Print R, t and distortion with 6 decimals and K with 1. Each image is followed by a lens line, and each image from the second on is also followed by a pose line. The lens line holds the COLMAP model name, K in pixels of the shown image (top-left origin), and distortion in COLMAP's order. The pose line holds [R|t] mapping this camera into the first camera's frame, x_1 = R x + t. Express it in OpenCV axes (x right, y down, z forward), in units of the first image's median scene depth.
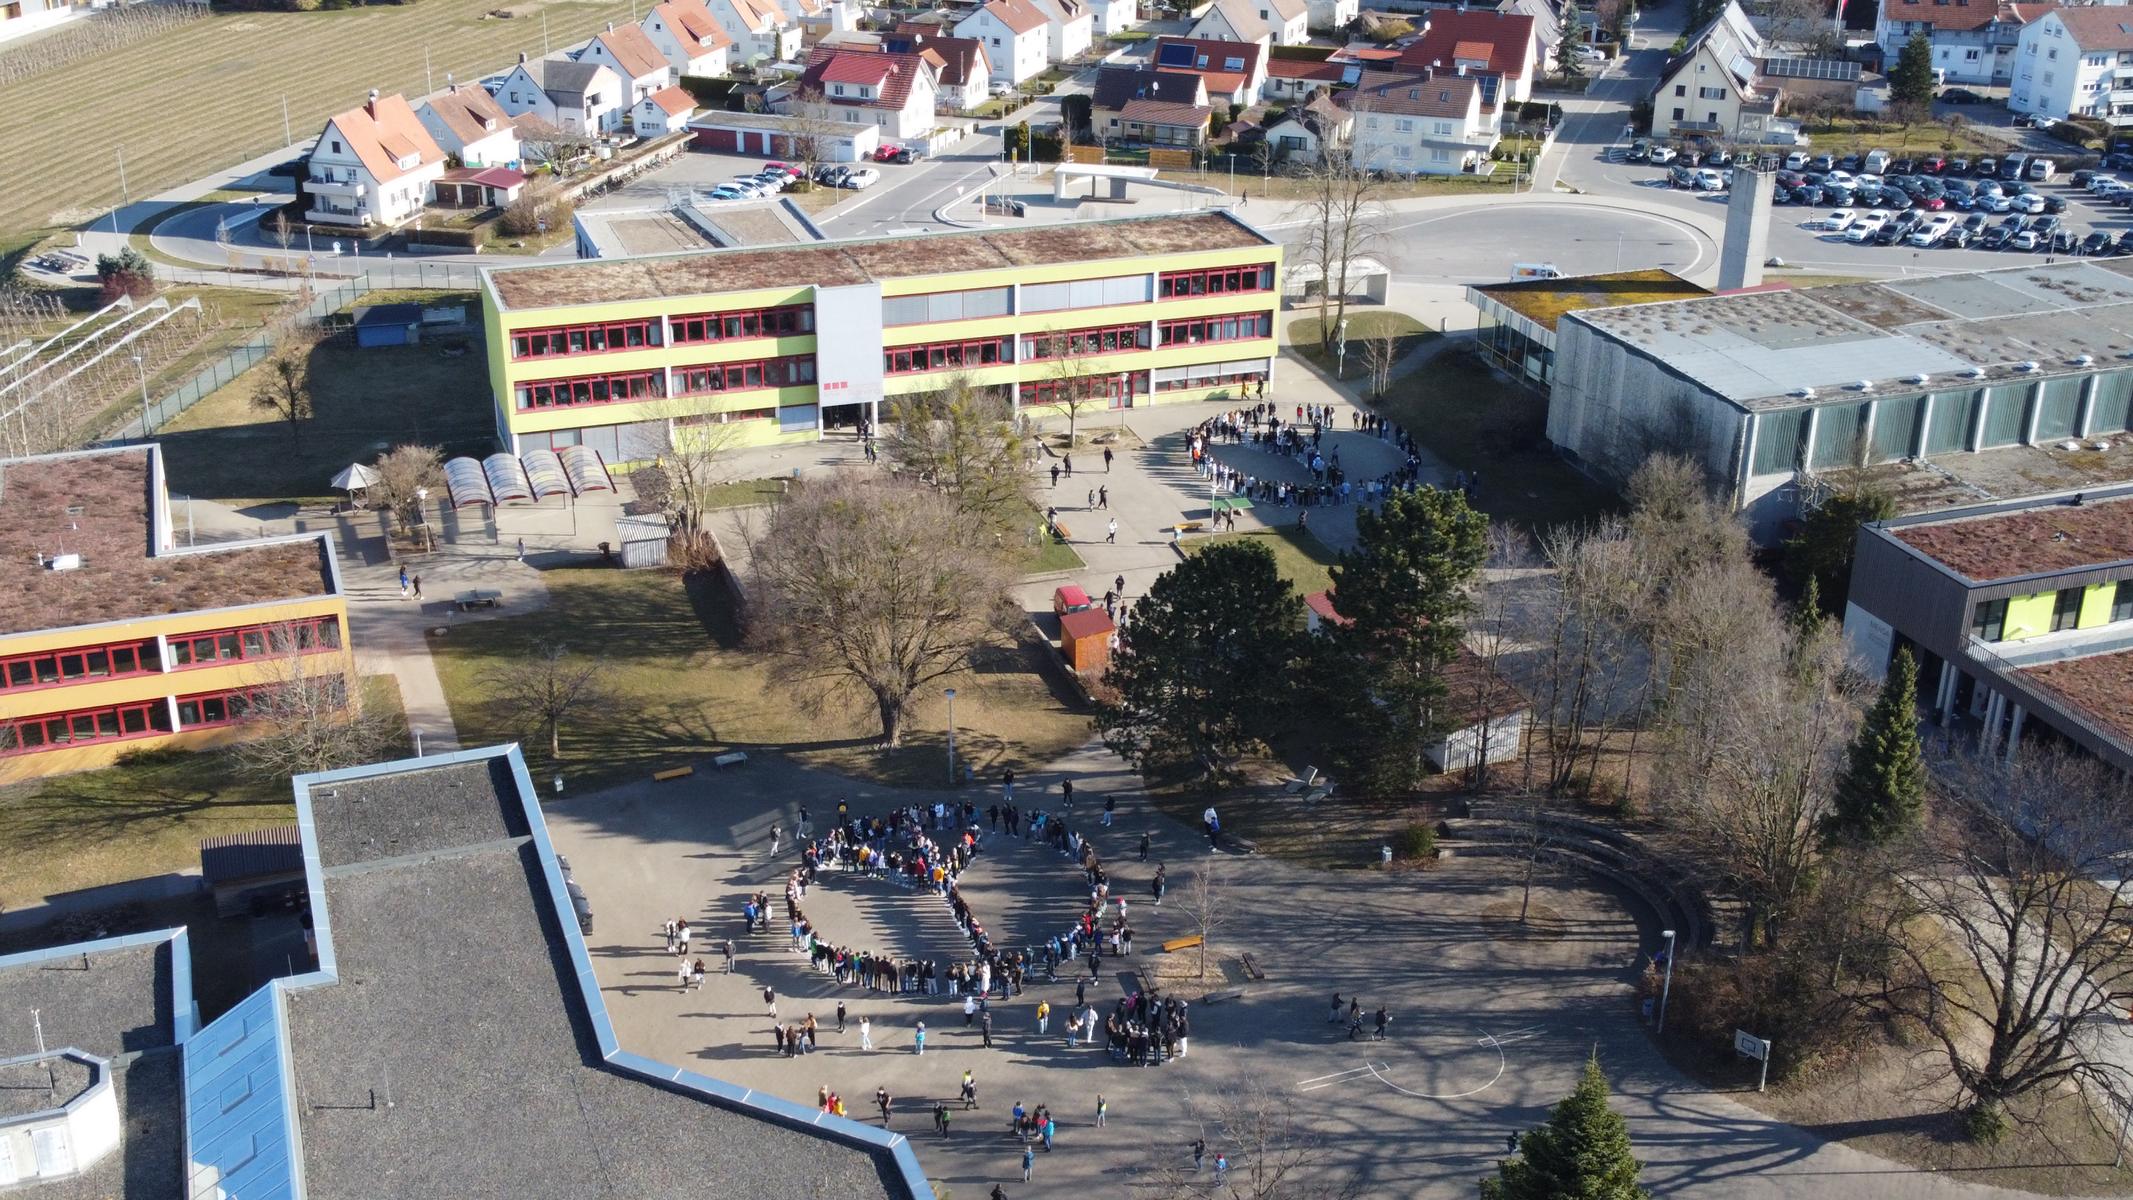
lens RADIAL K [[1613.1, 0, 1049.1], [0, 1613.1, 634.0], [0, 0, 1]] dist [-0.001321, -0.001332]
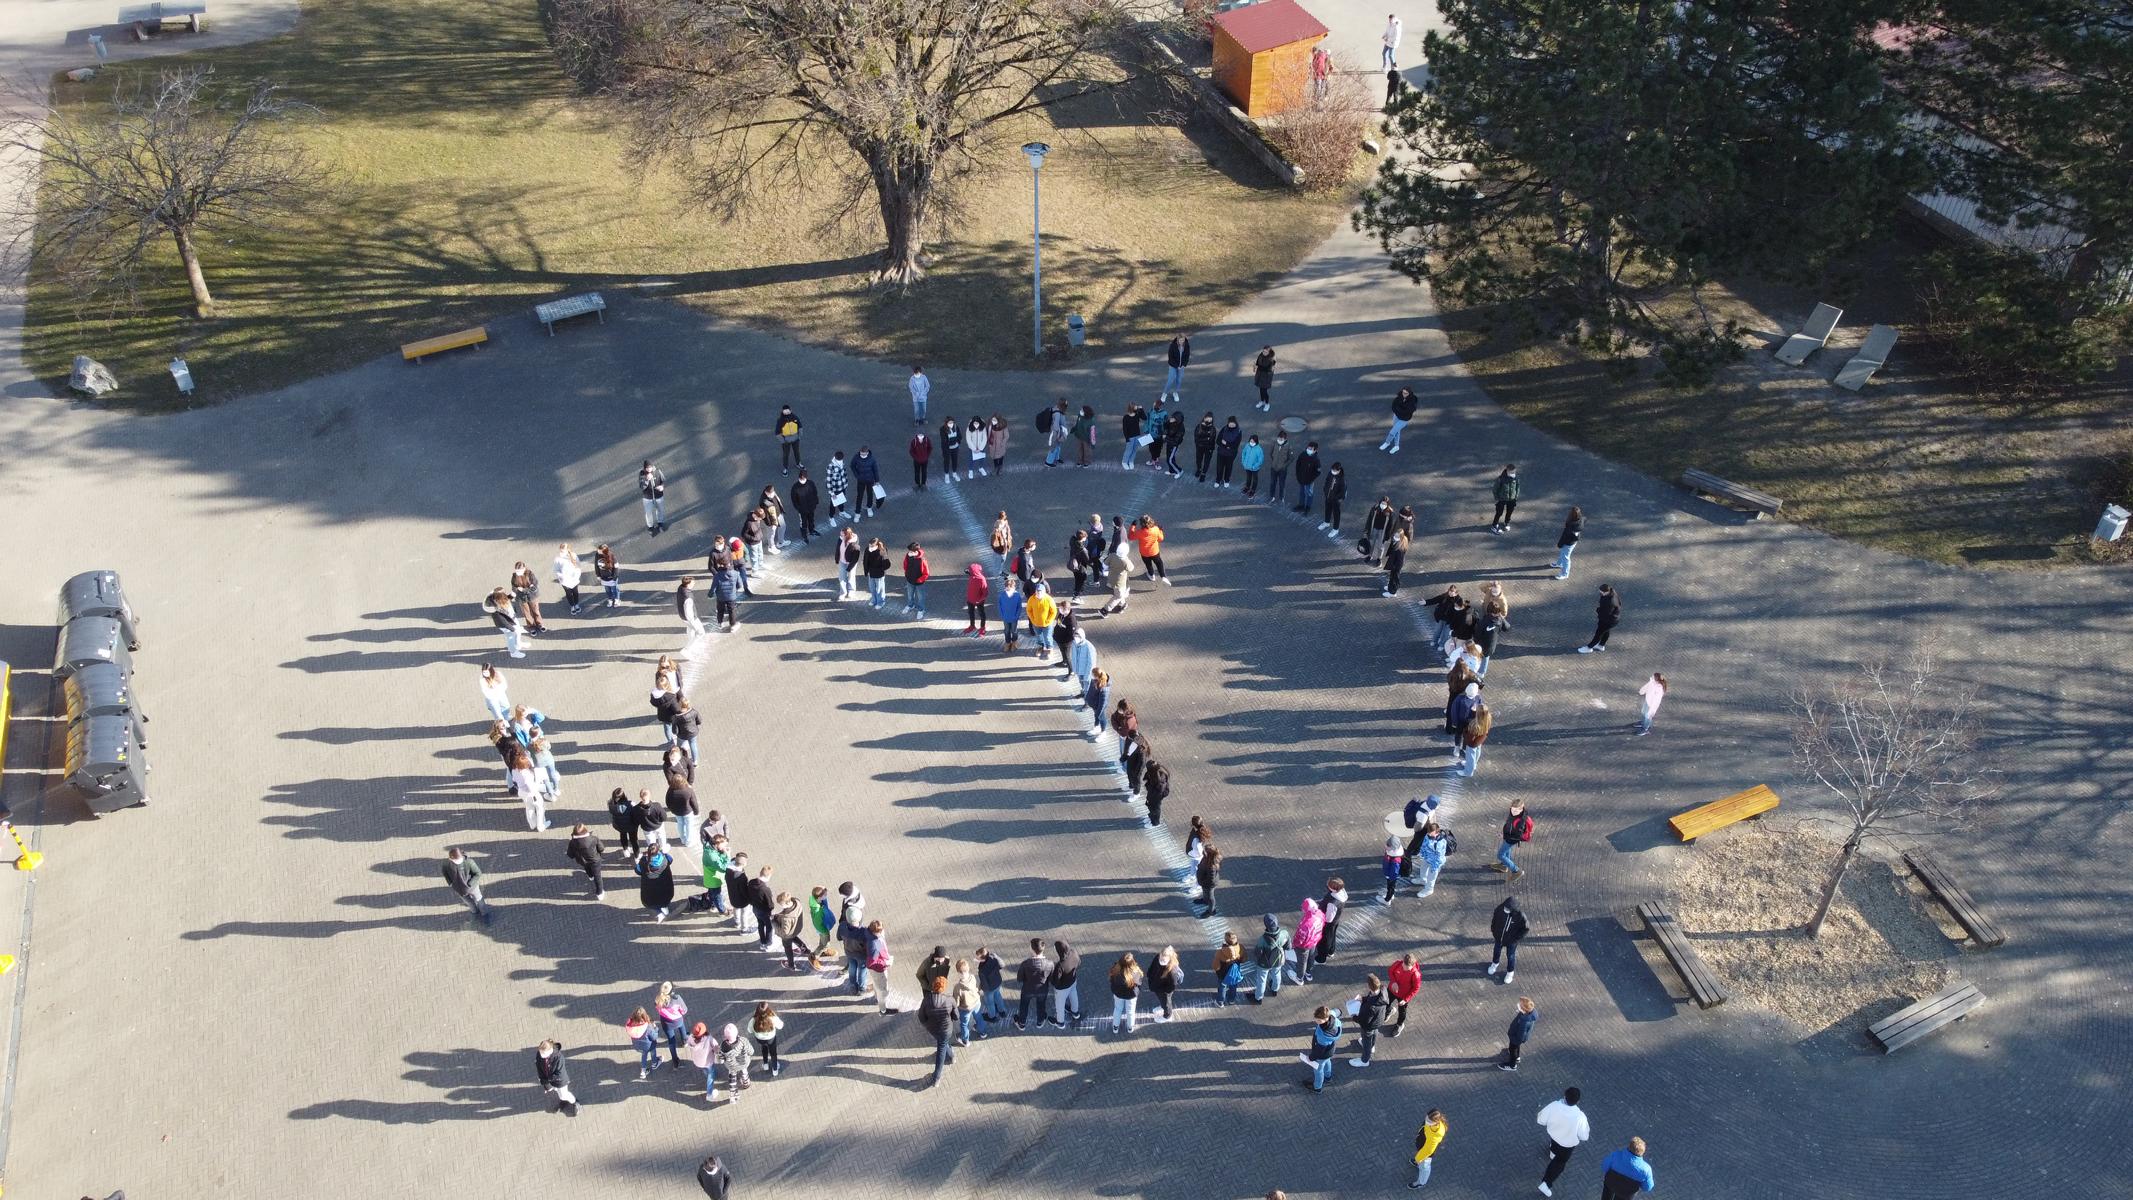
lens RADIAL K [[1613.1, 0, 1049.1], [0, 1613.1, 634.0], [0, 0, 1]] dist [-0.001321, -0.001332]
pose [[0.999840, -0.017133, -0.005073, -0.053897], [0.017867, 0.955629, 0.294030, 0.031035], [-0.000189, -0.294074, 0.955783, 0.511680]]
